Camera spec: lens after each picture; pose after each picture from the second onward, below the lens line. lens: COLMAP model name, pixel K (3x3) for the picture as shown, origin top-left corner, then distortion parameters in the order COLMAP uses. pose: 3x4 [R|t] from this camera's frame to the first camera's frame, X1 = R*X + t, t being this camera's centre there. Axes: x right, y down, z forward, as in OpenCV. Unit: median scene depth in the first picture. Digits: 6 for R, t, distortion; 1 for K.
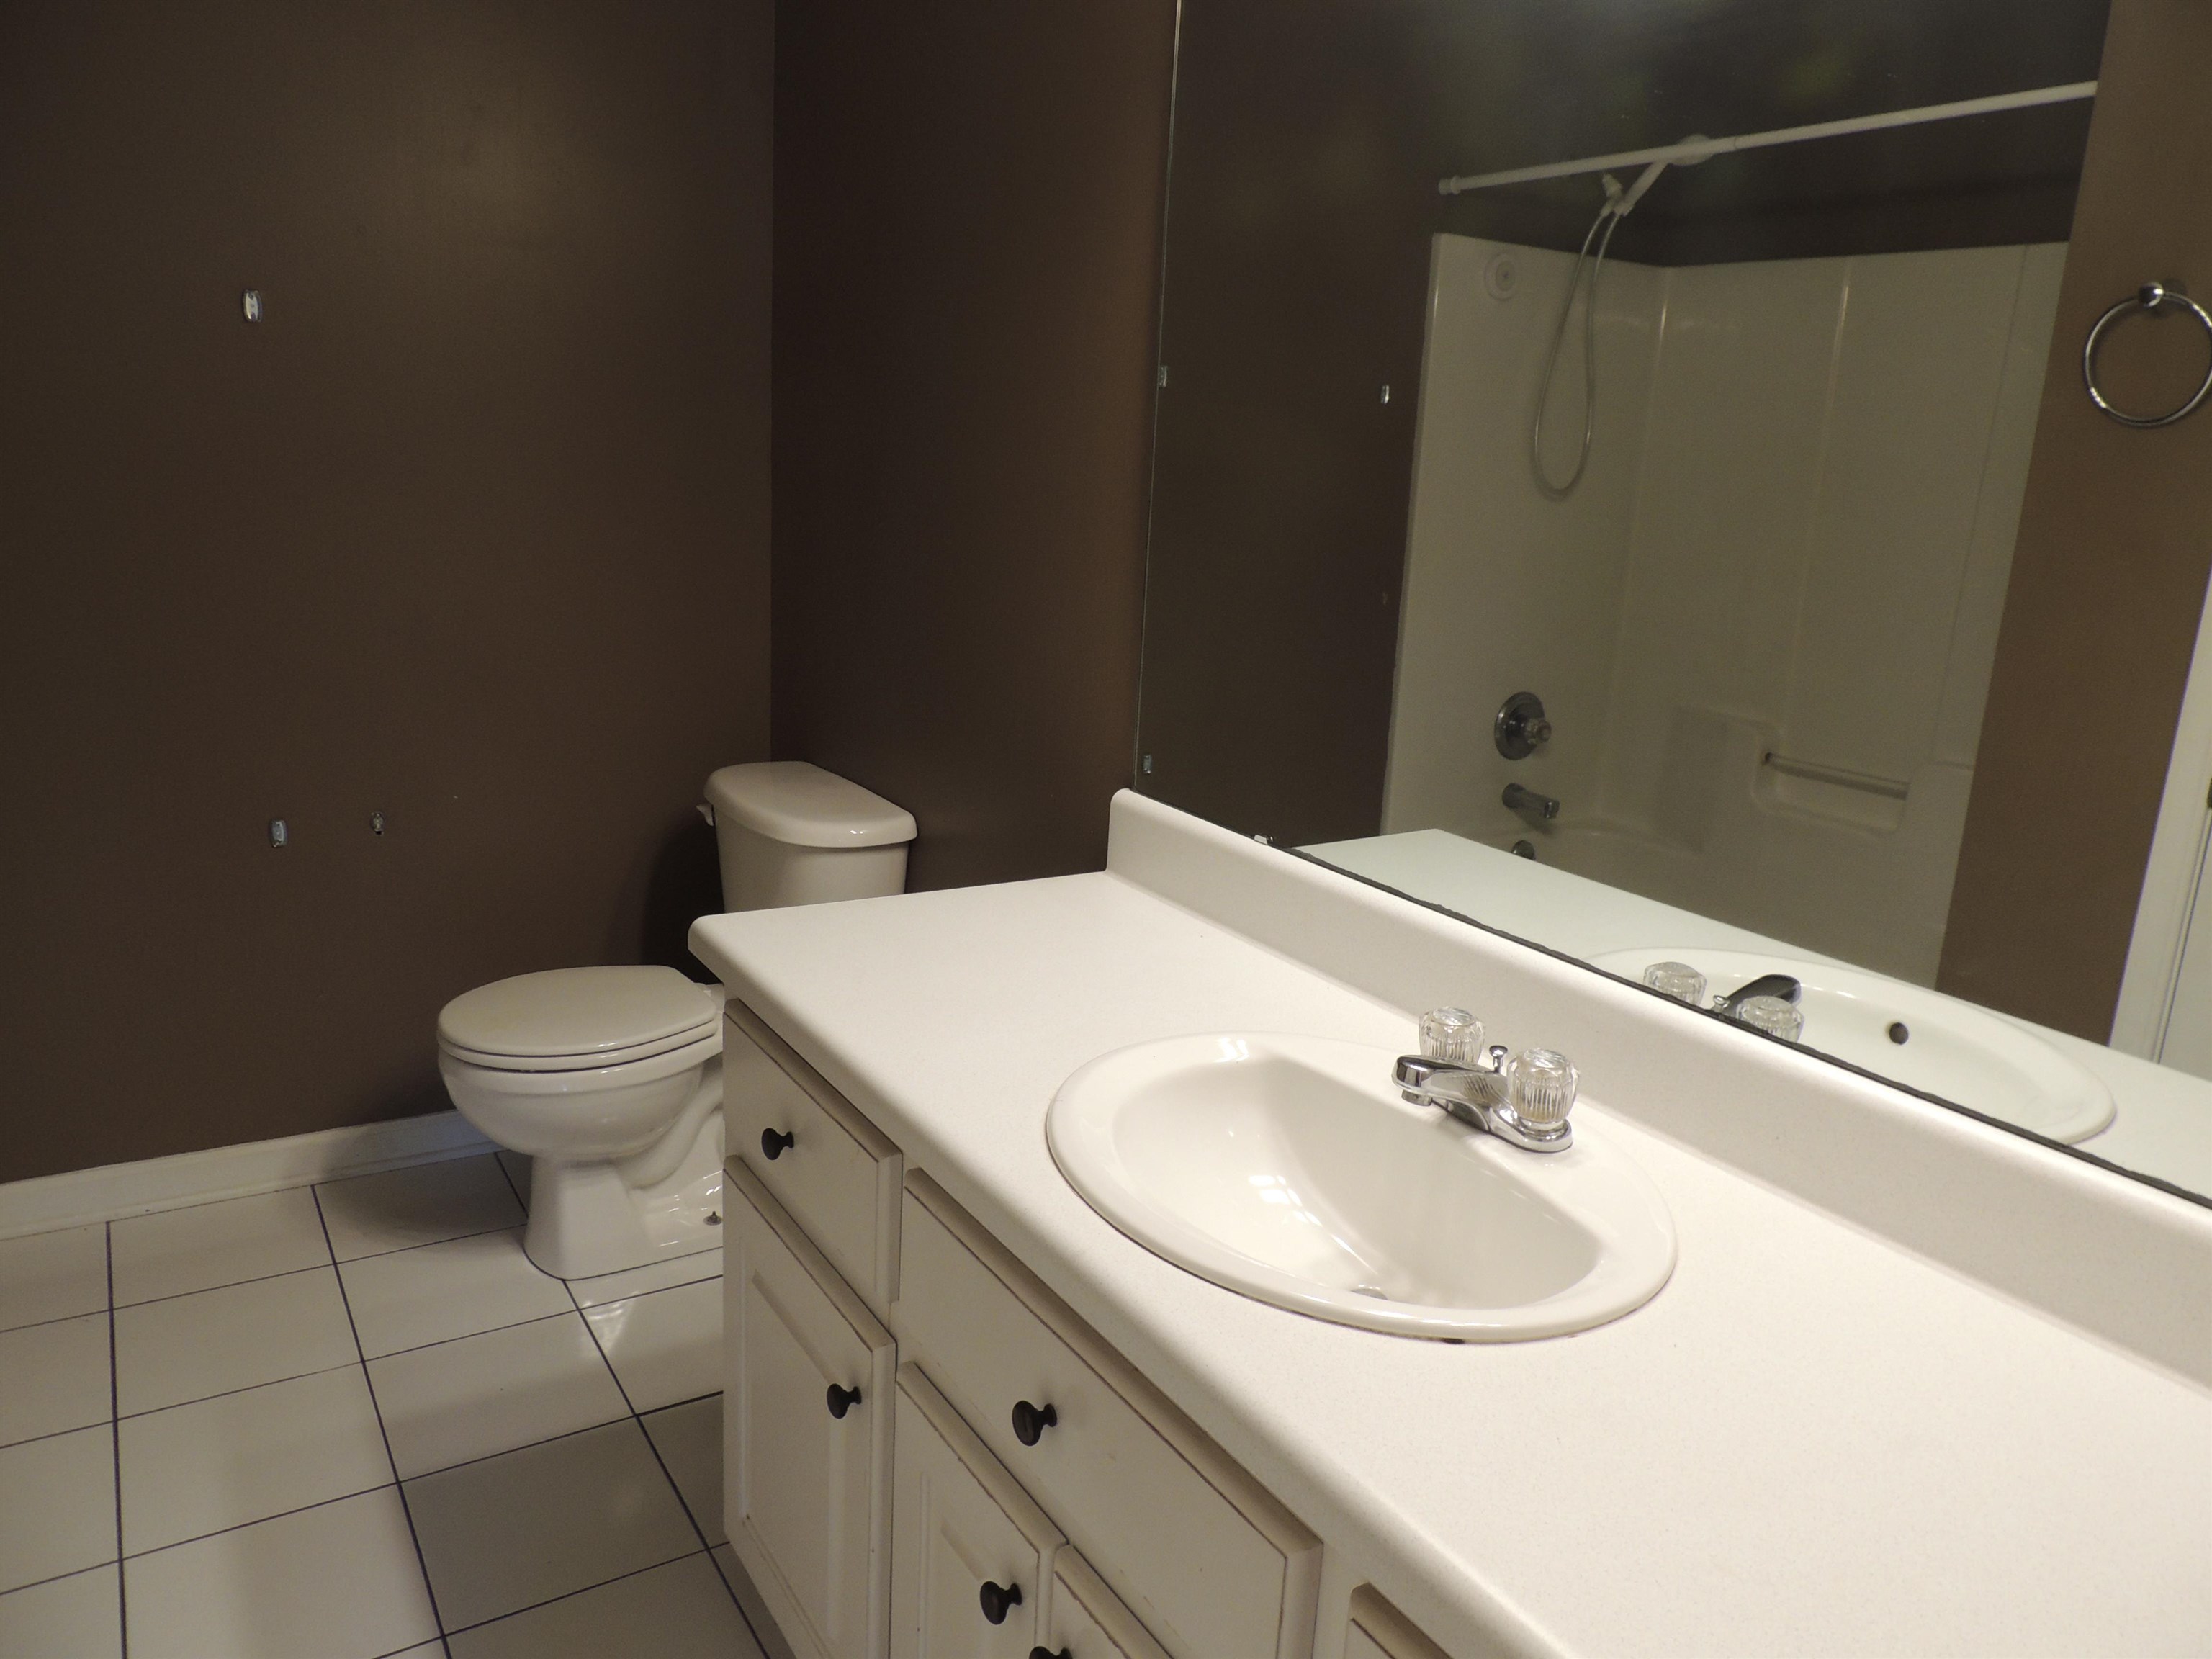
lens RADIAL K [[1558.1, 0, 1094.9], [0, 1558.1, 827.2], [0, 0, 1]] dist [-0.009981, 0.001877]
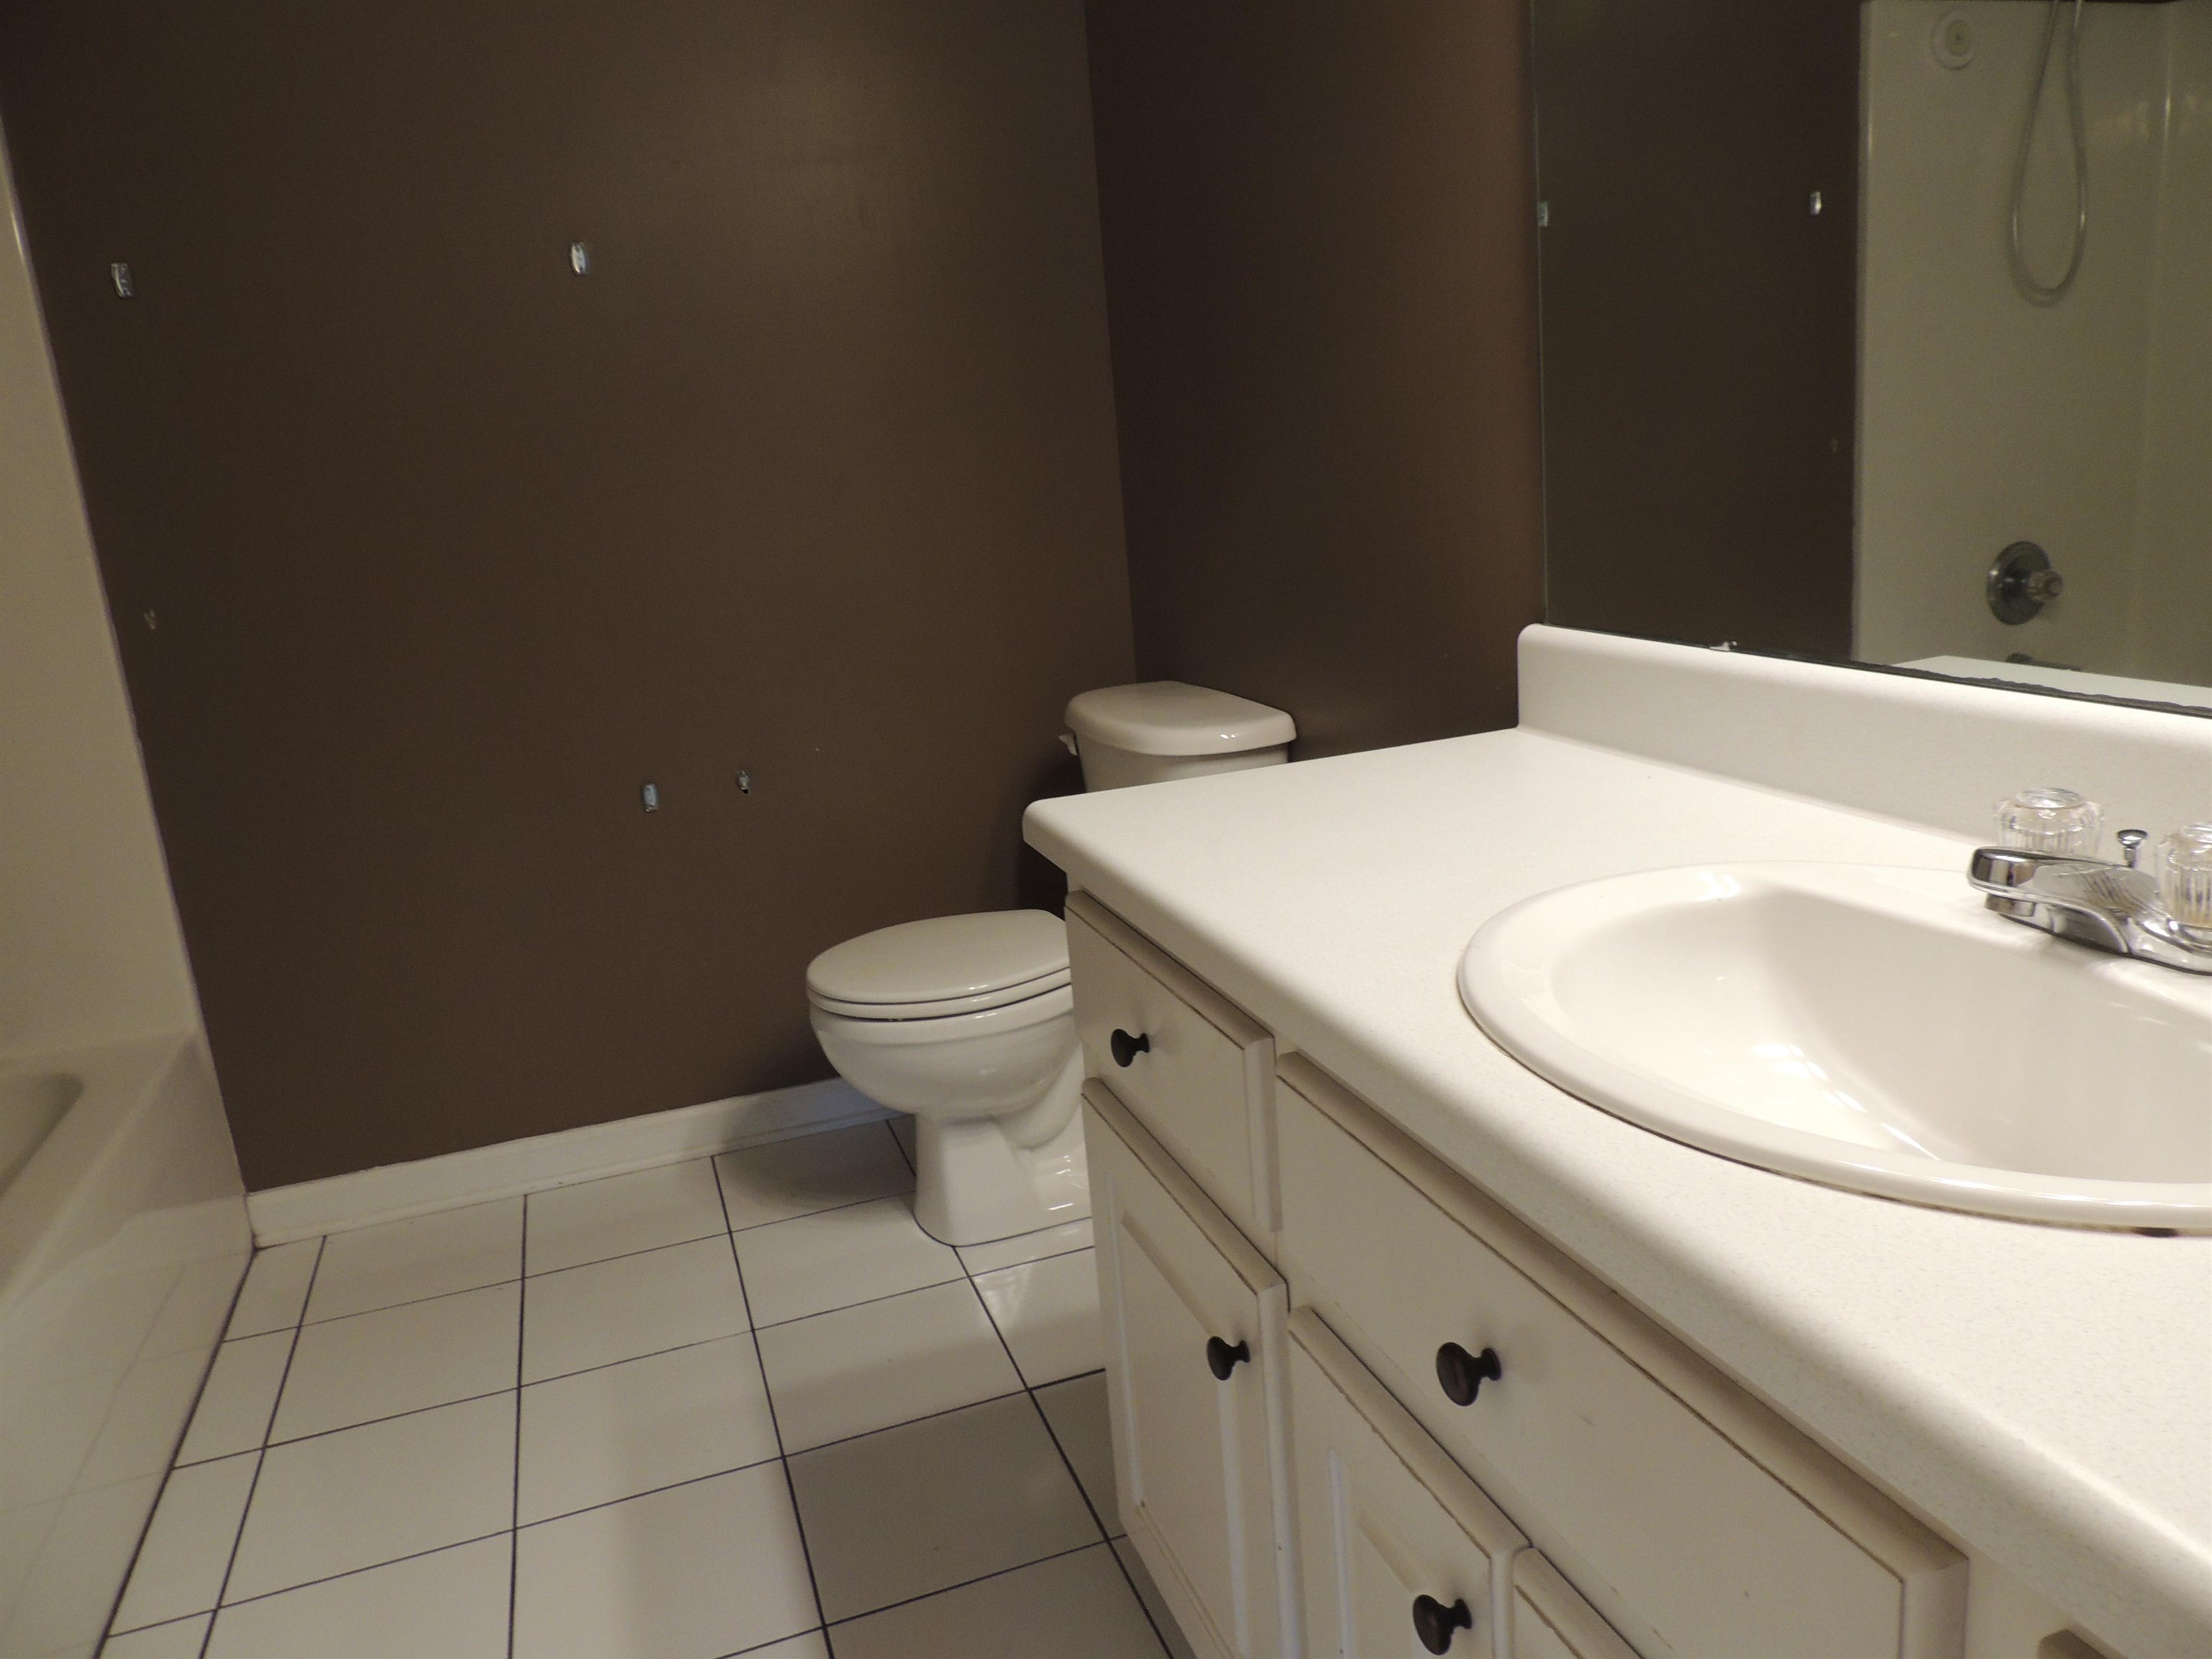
lens RADIAL K [[1564.9, 0, 1111.7], [0, 1564.9, 825.0], [0, 0, 1]] dist [-0.014416, -0.004298]
pose [[0.966164, -0.076210, -0.246414, -0.001107], [0.076280, 0.997043, -0.009276, 0.076343], [0.246392, -0.009834, 0.969120, 0.164025]]
